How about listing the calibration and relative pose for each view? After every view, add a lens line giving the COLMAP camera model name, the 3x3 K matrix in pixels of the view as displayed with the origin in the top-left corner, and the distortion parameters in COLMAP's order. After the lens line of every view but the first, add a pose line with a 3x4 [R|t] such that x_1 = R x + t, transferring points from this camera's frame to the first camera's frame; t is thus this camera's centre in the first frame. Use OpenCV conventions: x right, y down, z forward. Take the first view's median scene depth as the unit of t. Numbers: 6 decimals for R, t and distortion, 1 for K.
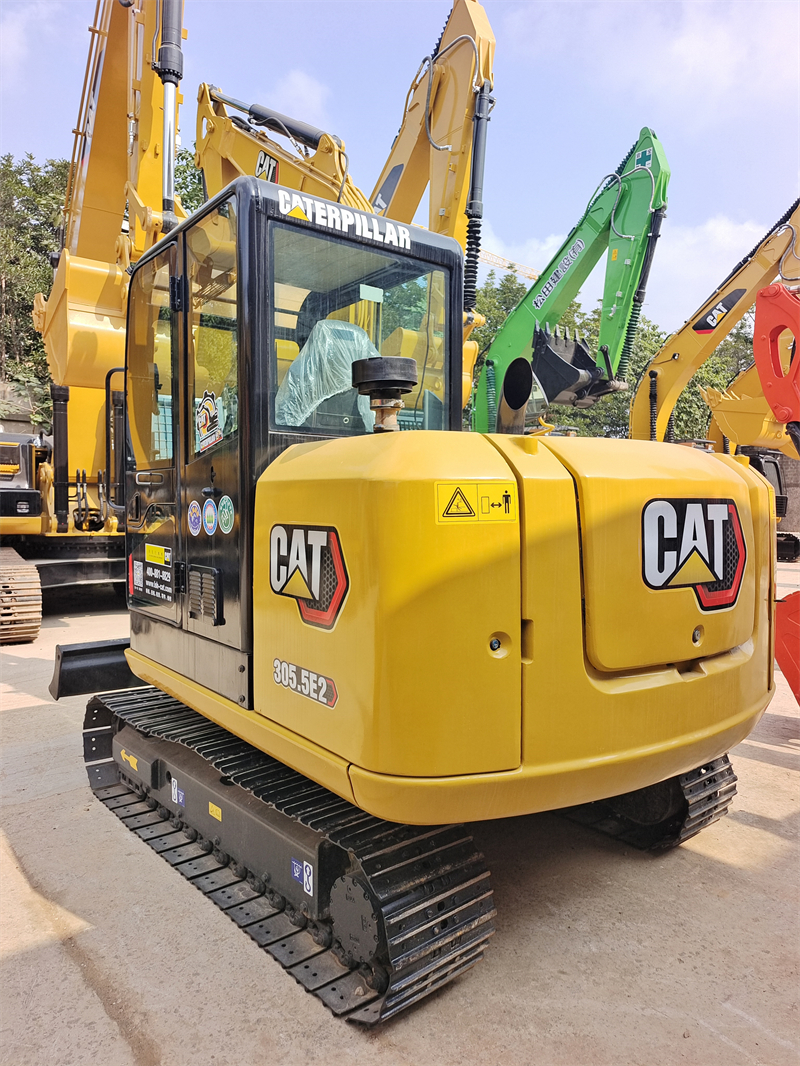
lens RADIAL K [[719.1, 0, 409.7], [0, 719.1, 537.4], [0, 0, 1]] dist [0.064972, -0.063090]
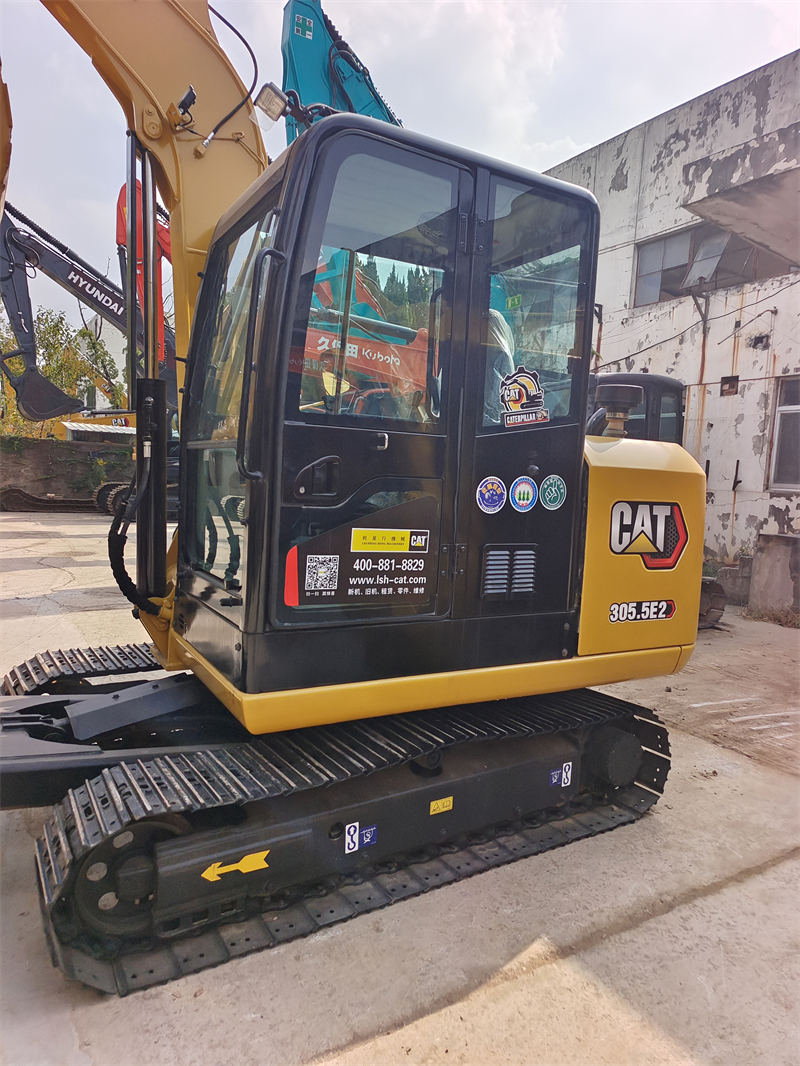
lens RADIAL K [[719.1, 0, 409.7], [0, 719.1, 537.4], [0, 0, 1]] dist [0.064972, -0.063090]
pose [[0.133696, -0.082320, 0.987597, -1.568181], [-0.002308, 0.996516, 0.083376, -0.062303], [-0.991020, -0.013427, 0.133040, 1.232678]]
